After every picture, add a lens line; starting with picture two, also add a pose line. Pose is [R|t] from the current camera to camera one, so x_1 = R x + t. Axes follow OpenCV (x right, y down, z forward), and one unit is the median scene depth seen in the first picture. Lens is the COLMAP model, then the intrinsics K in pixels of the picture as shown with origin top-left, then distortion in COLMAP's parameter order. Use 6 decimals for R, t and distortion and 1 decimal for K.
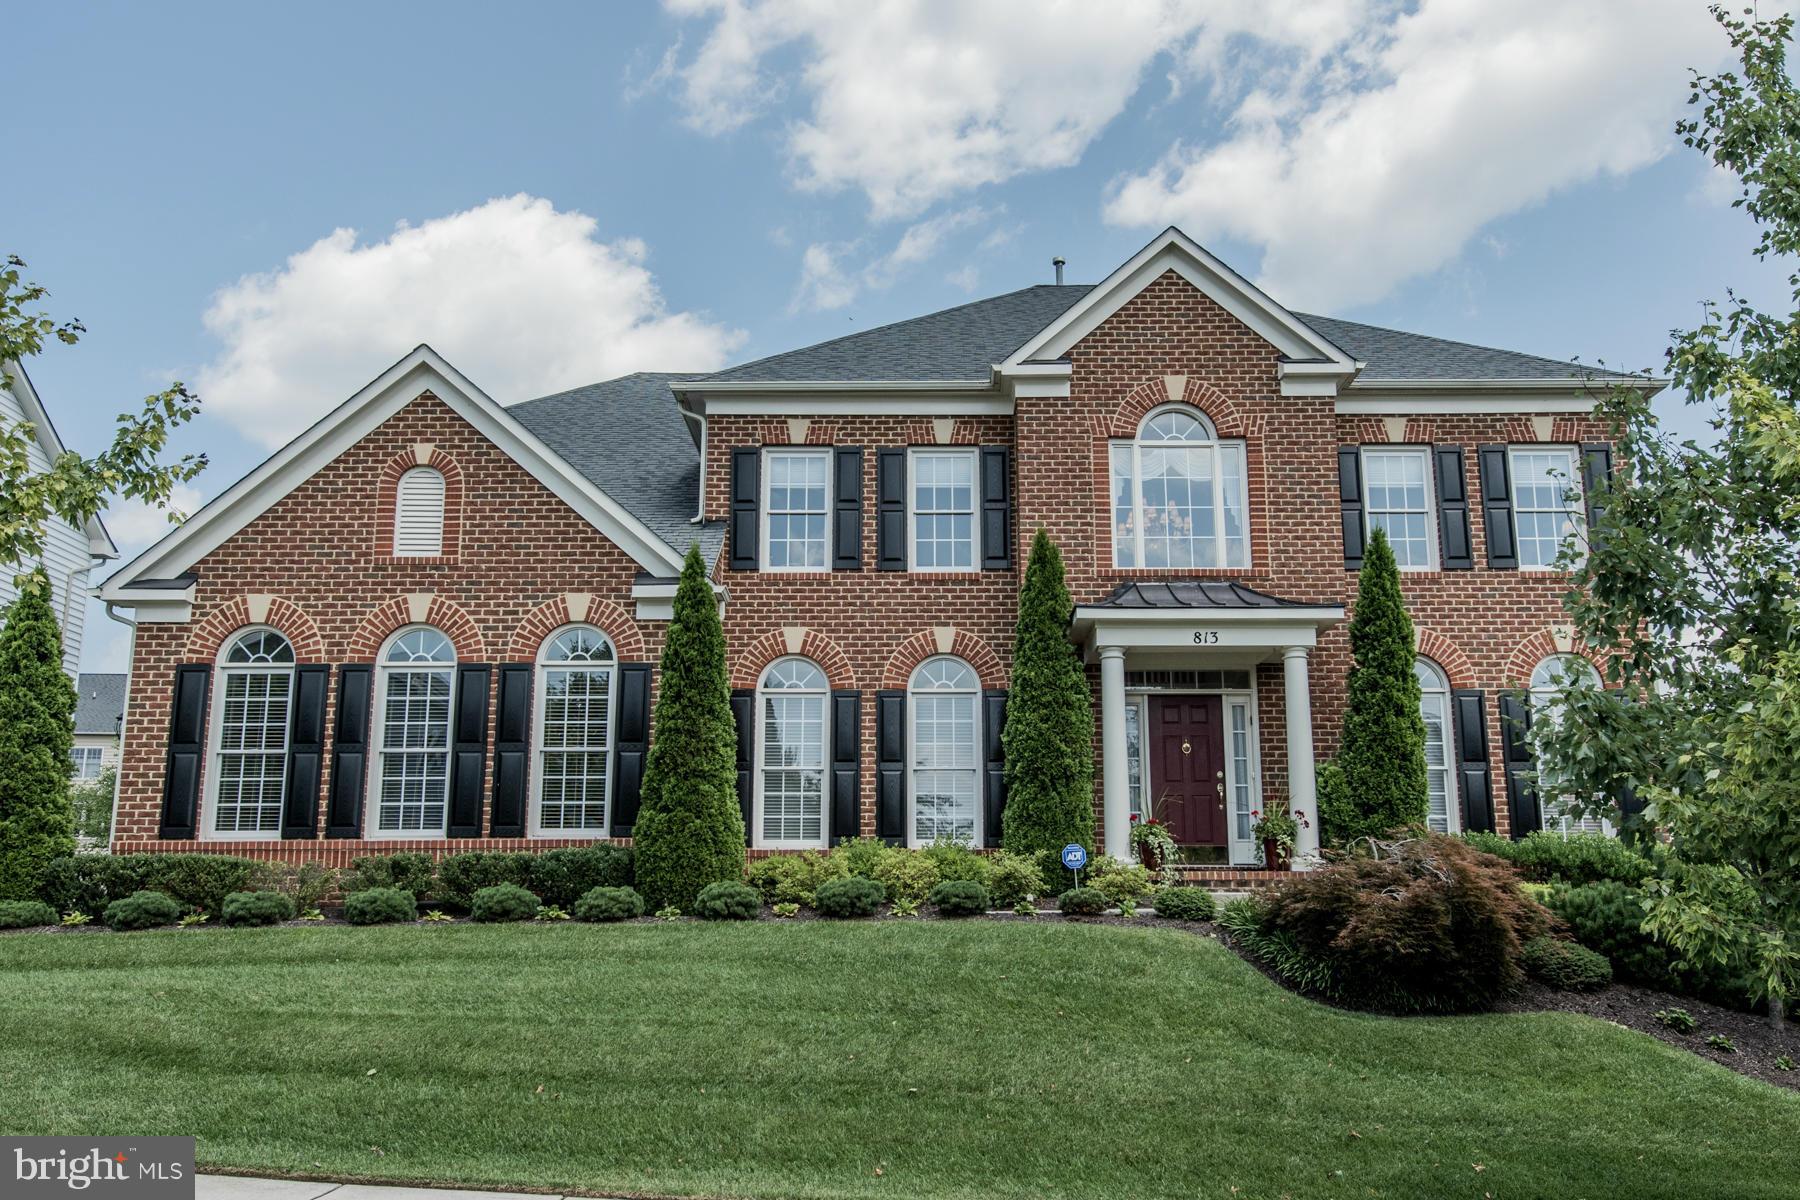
lens RADIAL K [[1529.4, 0, 907.2], [0, 1529.4, 600.9], [0, 0, 1]] dist [-0.016344, 0.027673]
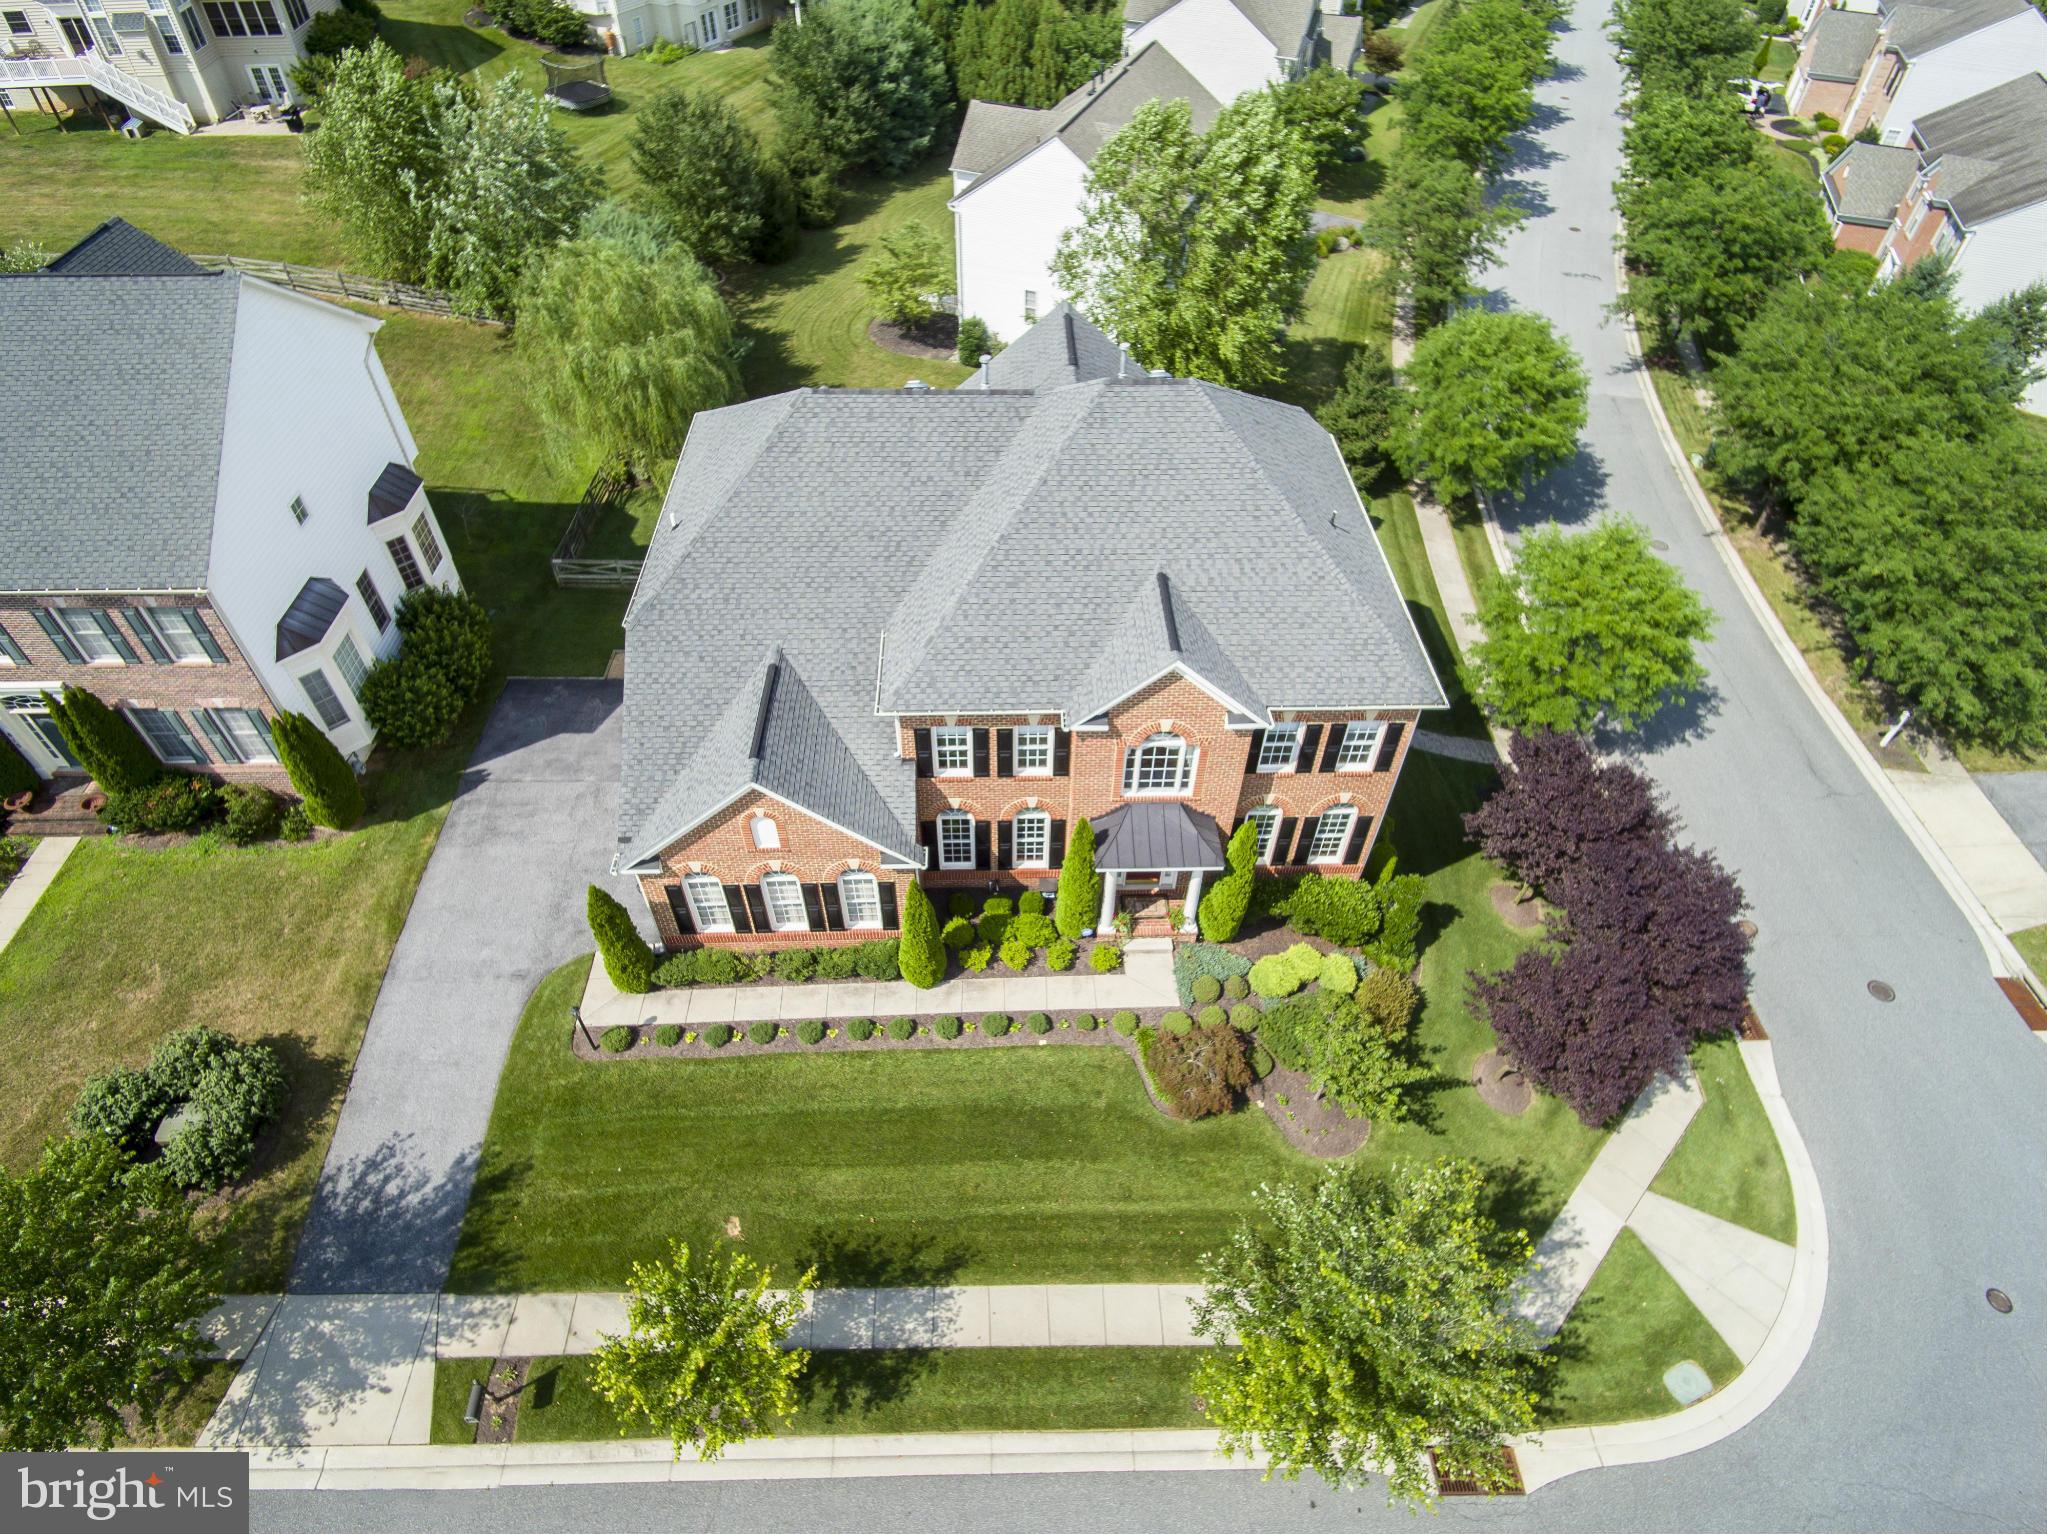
lens RADIAL K [[1115.0, 0, 1014.7], [0, 1115.0, 768.8], [0, 0, 1]] dist [0.023392, -0.009212]
pose [[0.999433, -0.020251, 0.026911, -0.038000], [-0.012171, 0.527848, 0.849252, -1.302831], [-0.031403, -0.849098, 0.527302, 0.309404]]
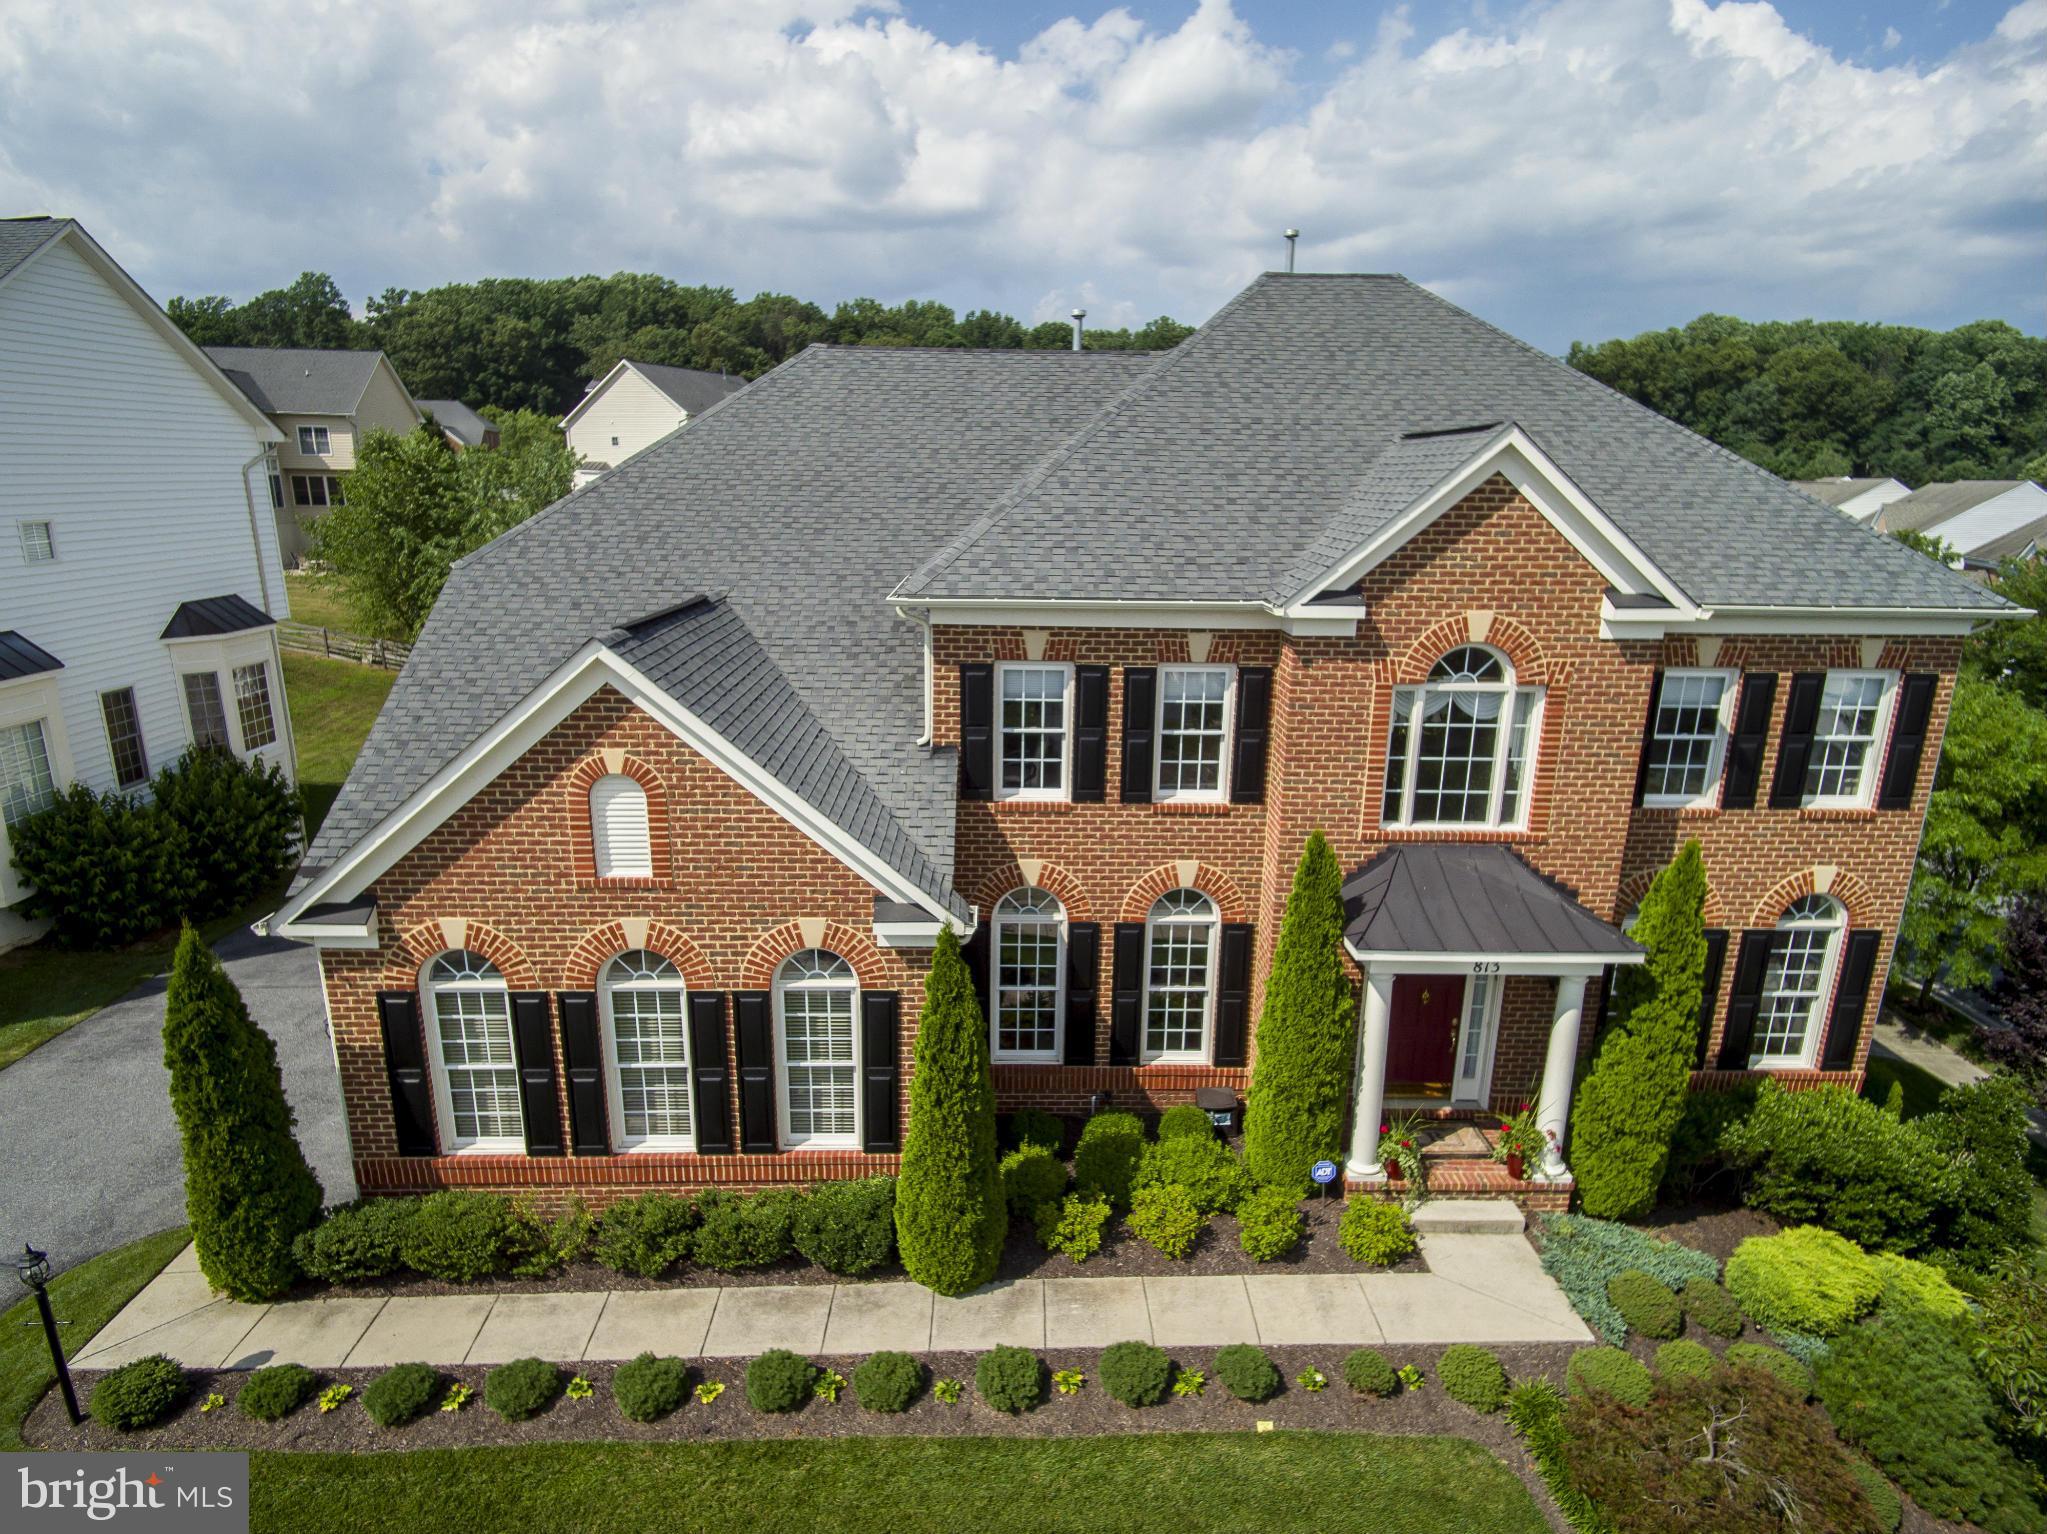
lens RADIAL K [[1115.0, 0, 1020.7], [0, 1115.0, 768.8], [0, 0, 1]] dist [0.023392, -0.009212]
pose [[0.999570, 0.008288, 0.028127, -0.108713], [-0.020388, 0.885844, 0.463536, -0.386233], [-0.021074, -0.463910, 0.885632, 0.443620]]
